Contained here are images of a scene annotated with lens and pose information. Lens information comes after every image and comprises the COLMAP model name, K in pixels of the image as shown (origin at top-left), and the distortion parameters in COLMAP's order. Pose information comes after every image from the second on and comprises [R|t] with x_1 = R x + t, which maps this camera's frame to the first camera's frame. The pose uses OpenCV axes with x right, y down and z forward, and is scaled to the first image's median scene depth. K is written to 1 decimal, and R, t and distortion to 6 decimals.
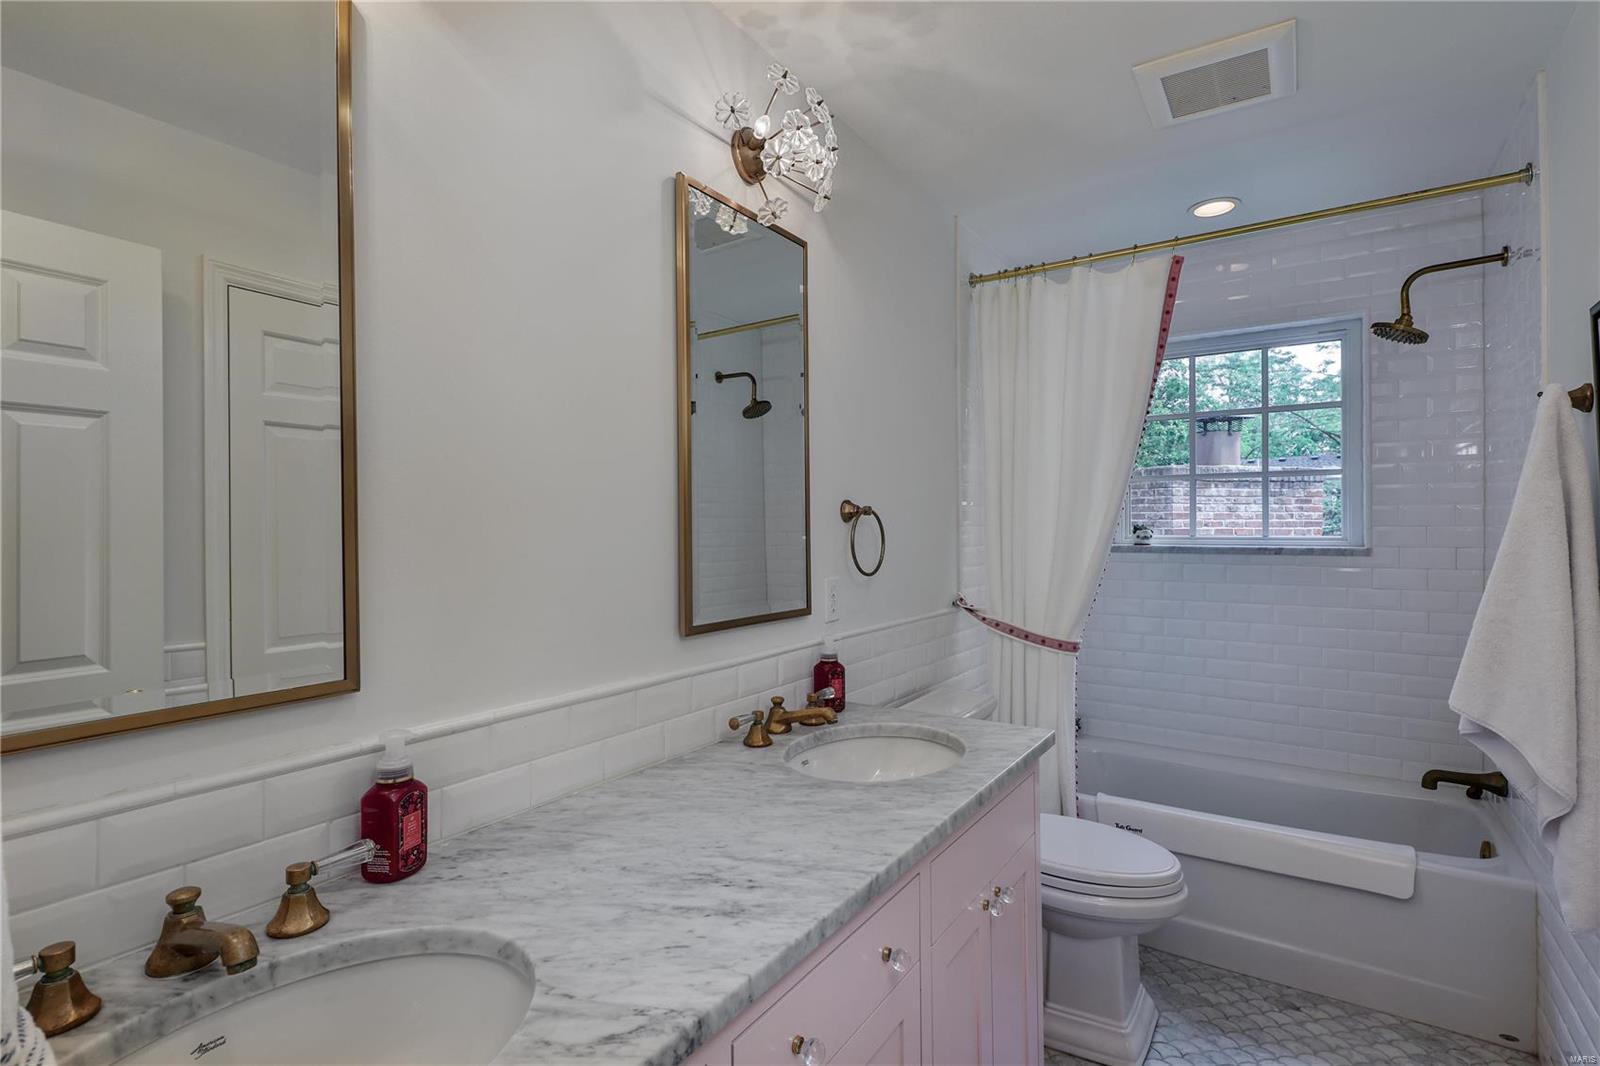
lens RADIAL K [[780.0, 0, 794.3], [0, 780.0, 527.9], [0, 0, 1]] dist [-0.001216, -0.000364]
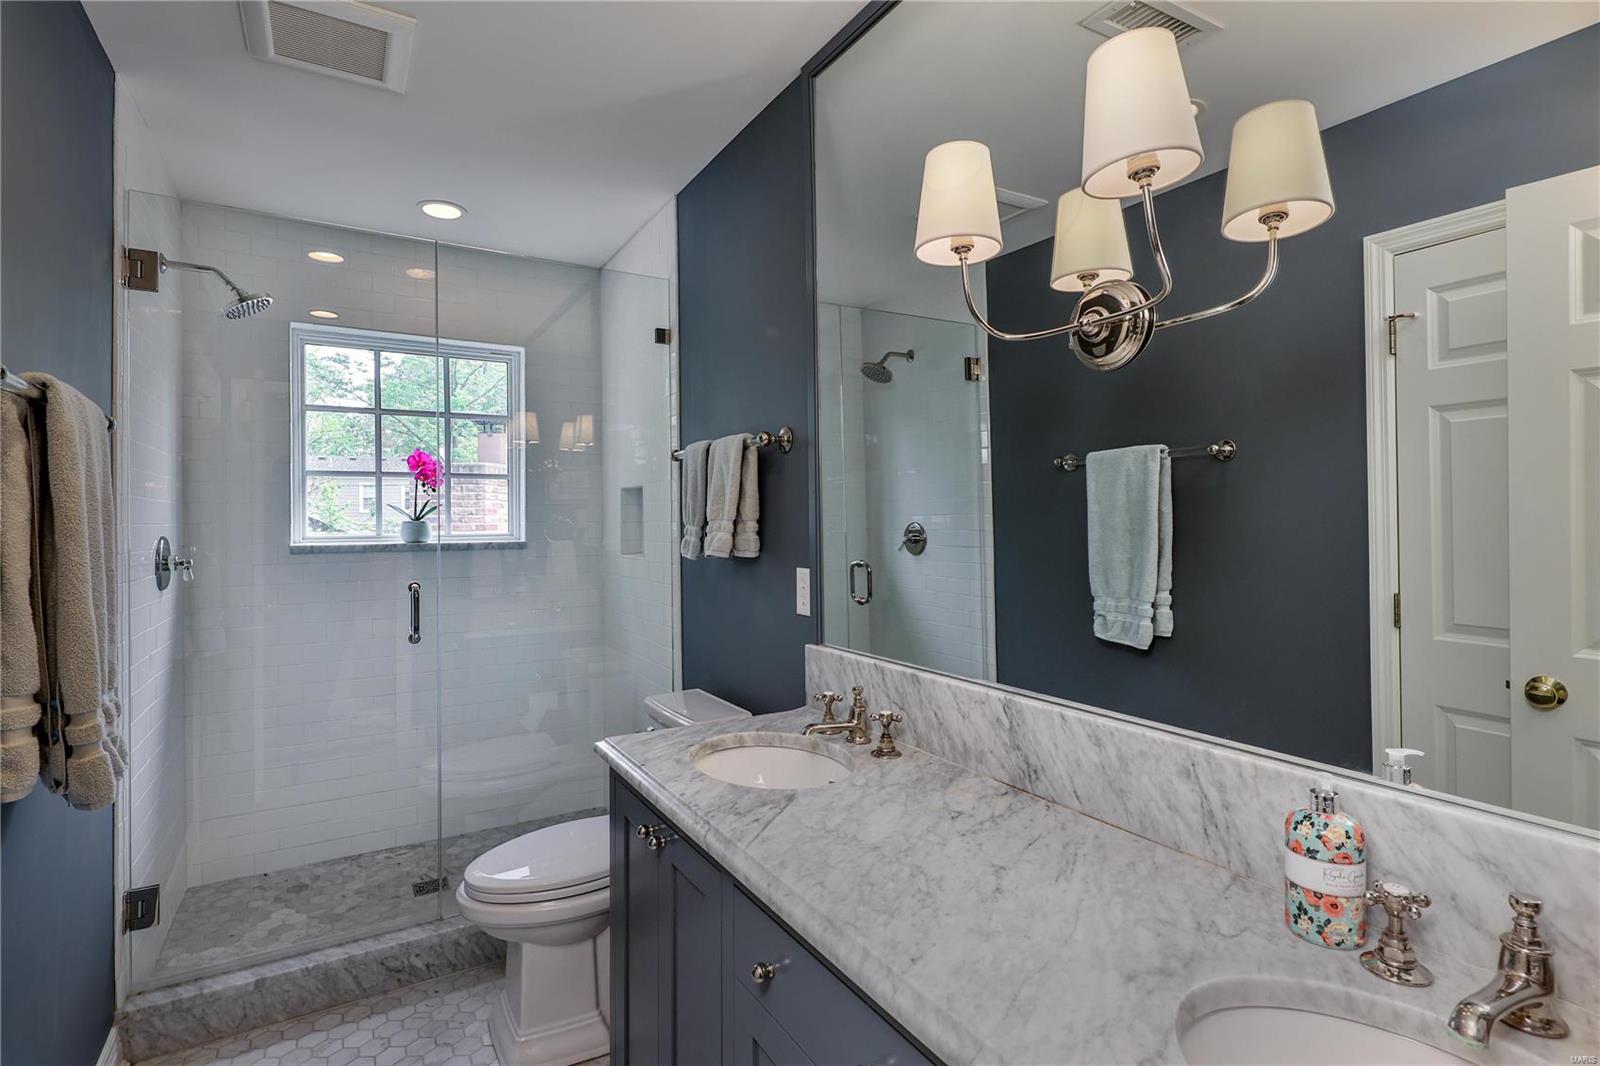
lens RADIAL K [[780.0, 0, 794.3], [0, 780.0, 527.9], [0, 0, 1]] dist [-0.001216, -0.000364]
pose [[0.435086, -0.006467, 0.900366, -0.144184], [0.005855, 0.999973, 0.004353, 0.001193], [-0.900370, 0.003378, 0.435112, 0.124147]]
